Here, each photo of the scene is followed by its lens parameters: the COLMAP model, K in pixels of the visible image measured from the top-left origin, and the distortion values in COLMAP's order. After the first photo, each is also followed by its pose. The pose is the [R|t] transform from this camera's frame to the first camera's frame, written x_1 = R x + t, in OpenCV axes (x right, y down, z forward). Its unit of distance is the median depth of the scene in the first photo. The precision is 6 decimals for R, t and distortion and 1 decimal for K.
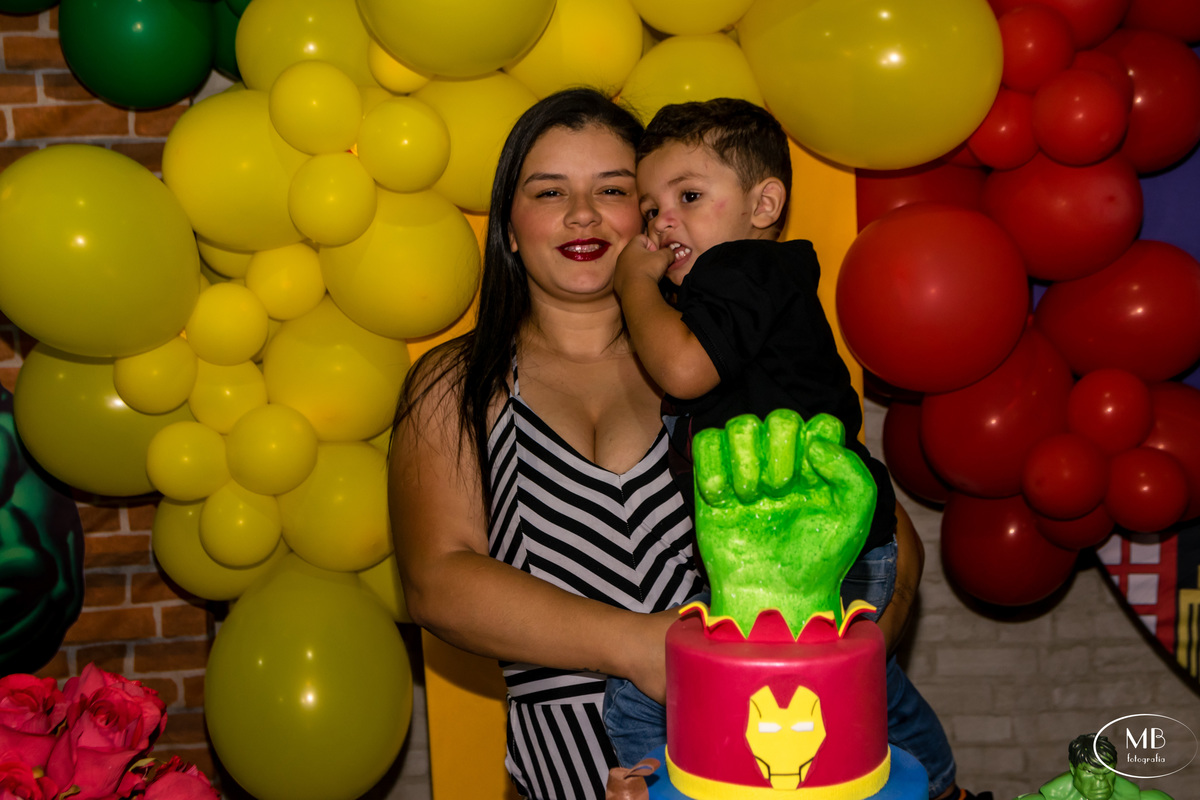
lens RADIAL K [[1710.3, 0, 598.7], [0, 1710.3, 420.2], [0, 0, 1]] dist [-0.016456, 0.029440]
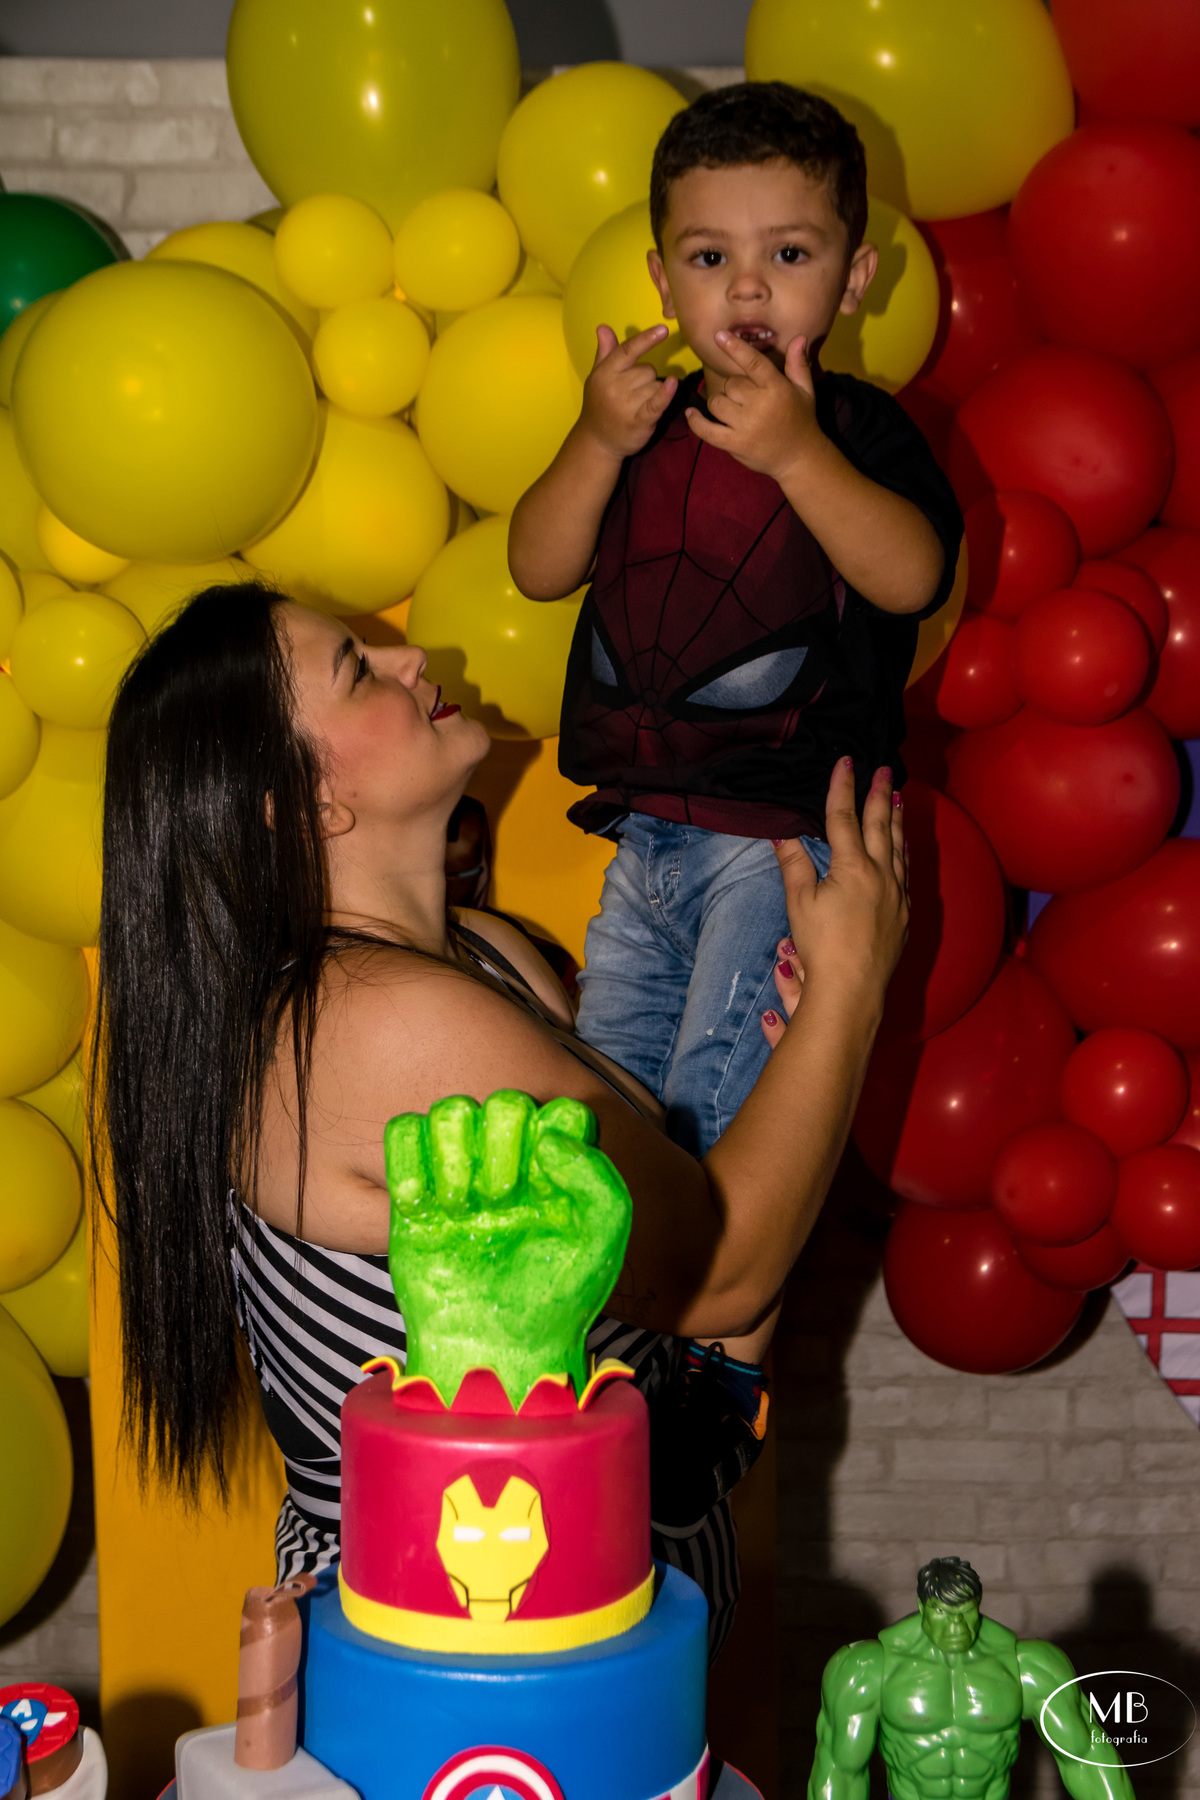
lens RADIAL K [[2750.0, 0, 609.5], [0, 2750.0, 946.1], [0, 0, 1]] dist [-0.012704, 0.008572]
pose [[0.998681, 0.033616, 0.038803, 0.101462], [-0.031953, 0.998577, -0.042691, -0.018150], [-0.040183, 0.041395, 0.998335, -0.155388]]
